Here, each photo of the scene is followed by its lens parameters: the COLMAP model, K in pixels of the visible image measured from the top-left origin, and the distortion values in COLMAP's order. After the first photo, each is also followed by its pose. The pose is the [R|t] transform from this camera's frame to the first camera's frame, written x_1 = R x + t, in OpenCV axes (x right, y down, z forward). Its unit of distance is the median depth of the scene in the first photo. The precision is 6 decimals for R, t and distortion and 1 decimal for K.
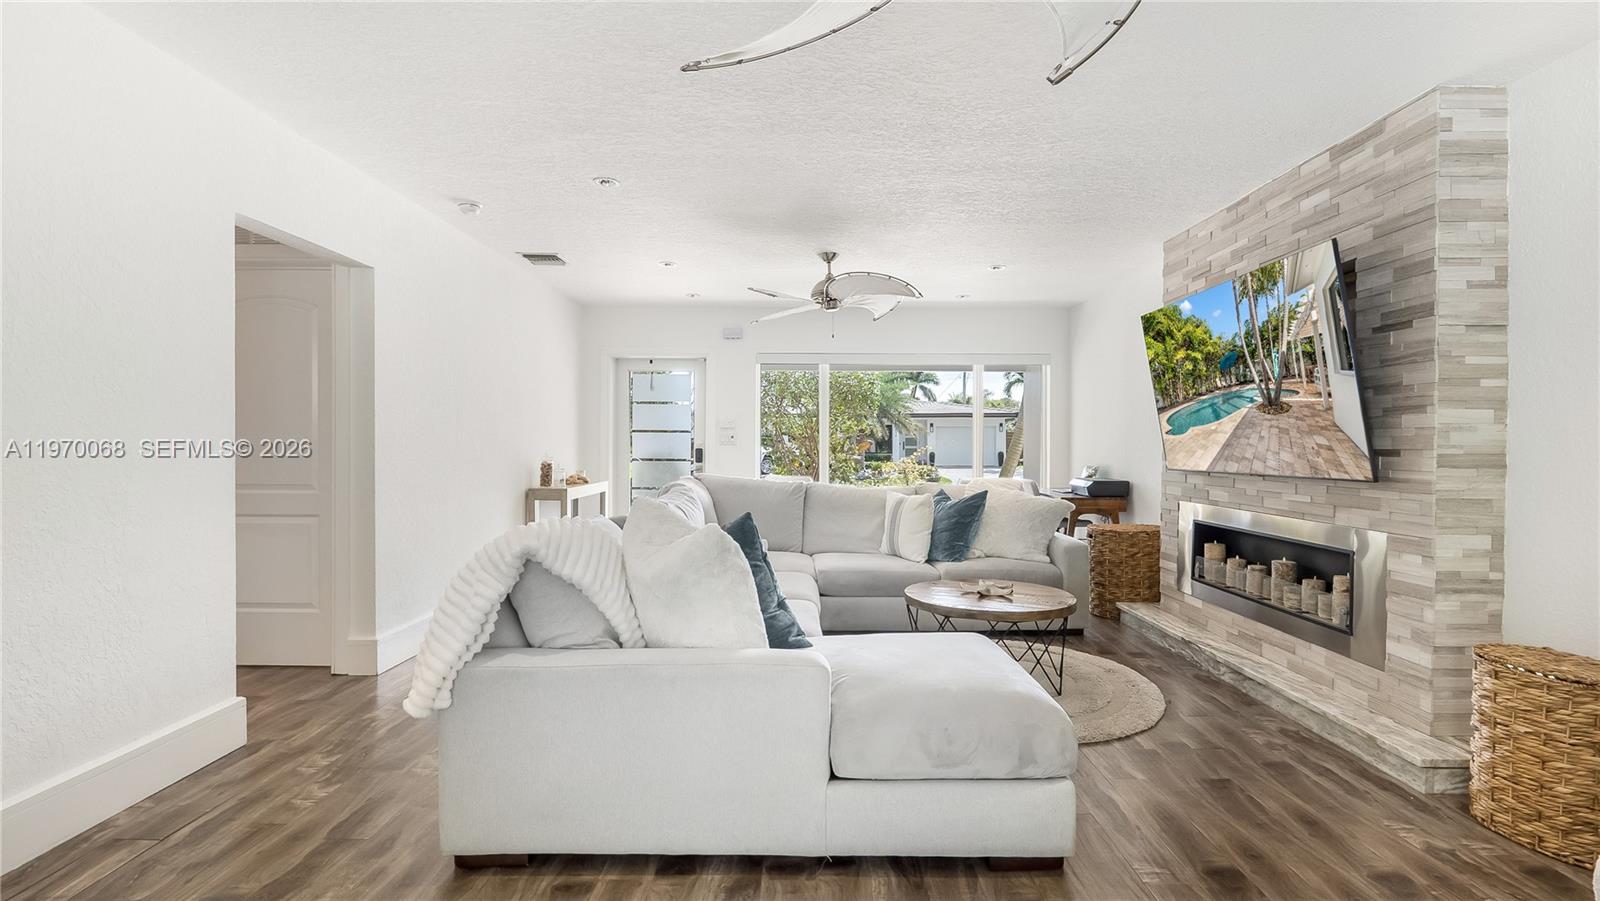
lens RADIAL K [[740.8, 0, 800.6], [0, 740.8, 447.8], [0, 0, 1]] dist [-0.003476, -0.000050]
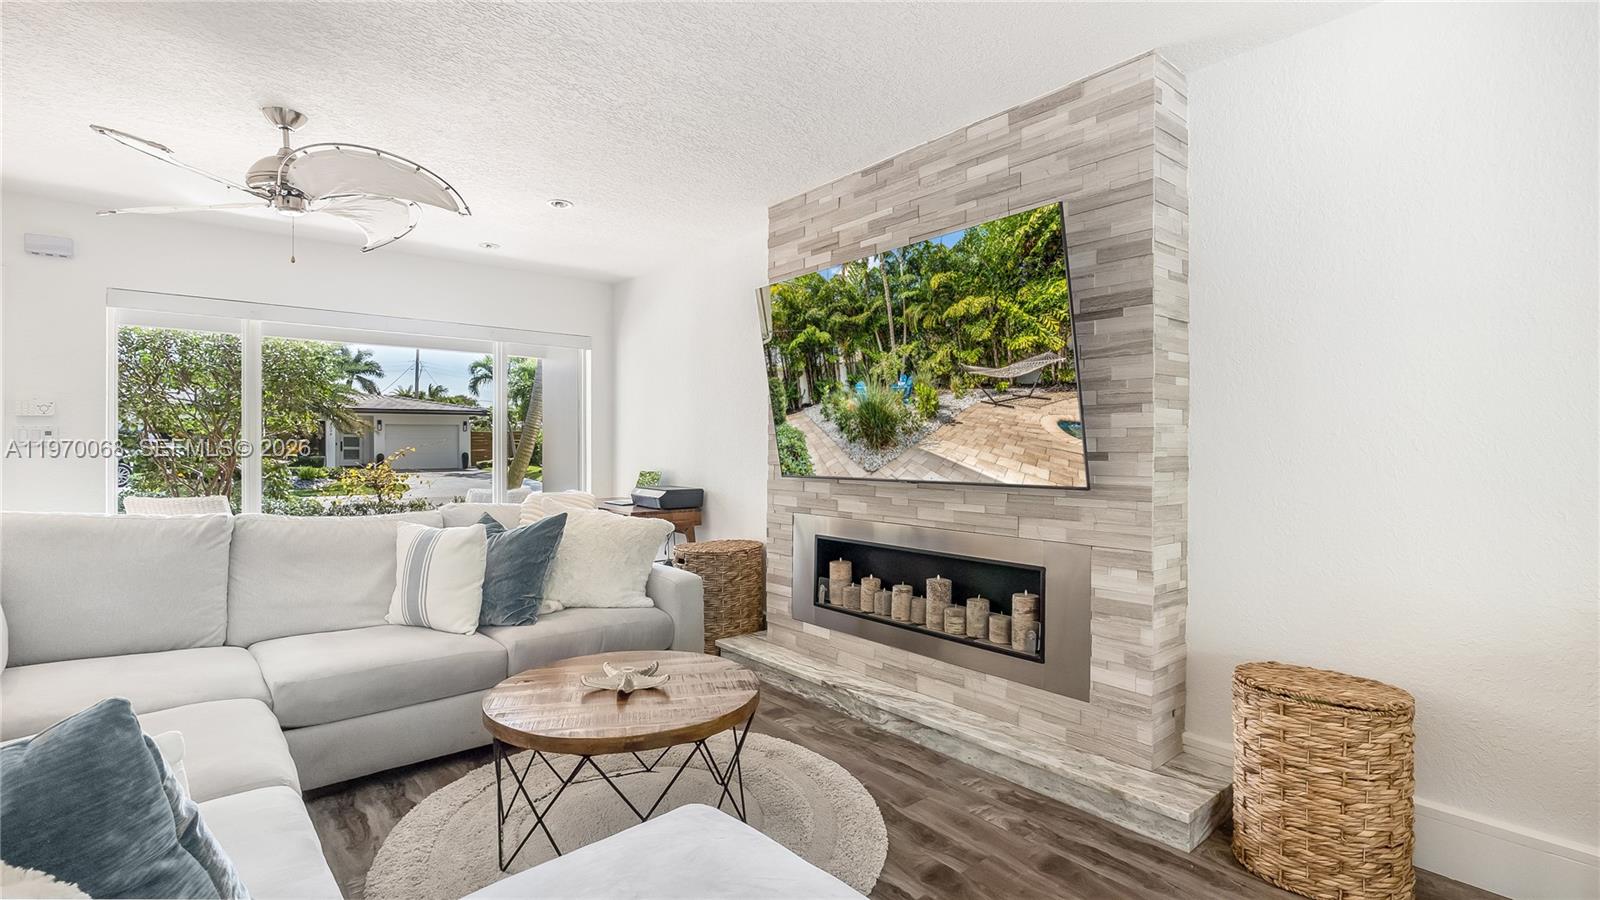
lens RADIAL K [[740.8, 0, 800.6], [0, 740.8, 447.3], [0, 0, 1]] dist [-0.003476, -0.000050]
pose [[0.762697, -0.003666, 0.646746, -0.044273], [0.004460, 0.999990, 0.000410, -0.005292], [-0.646741, 0.002572, 0.762705, 0.493373]]
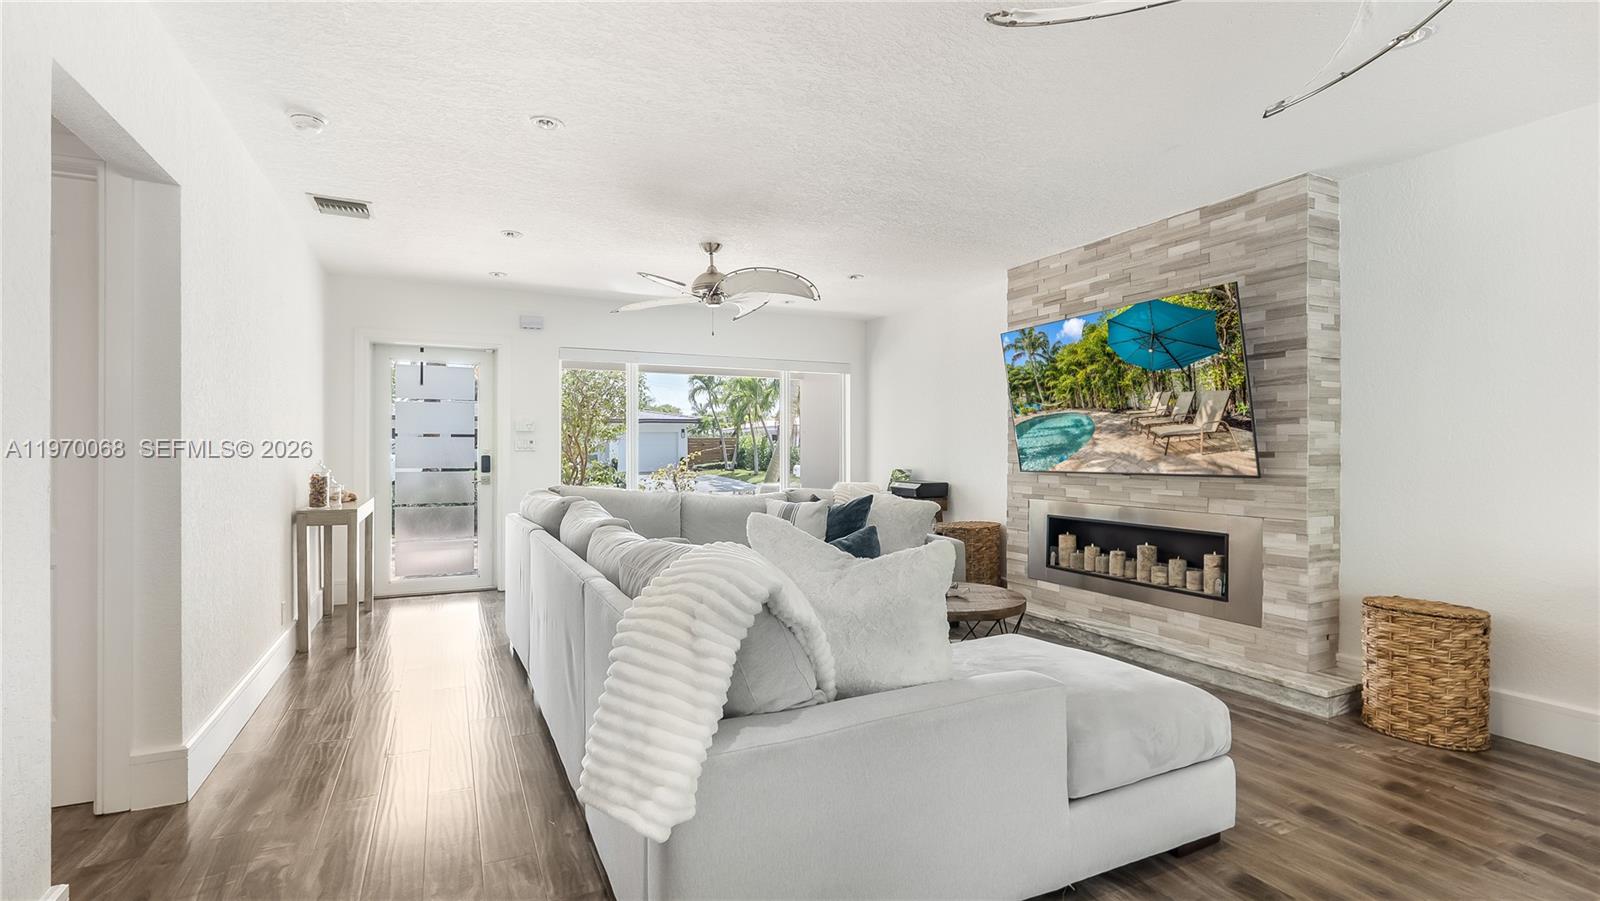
lens RADIAL K [[743.5, 0, 803.9], [0, 743.5, 450.6], [0, 0, 1]] dist [-0.002559, -0.000525]
pose [[0.896635, -0.004078, 0.442751, -0.429083], [0.006013, 0.999978, -0.002967, -0.001197], [-0.442729, 0.005322, 0.896640, 0.185834]]
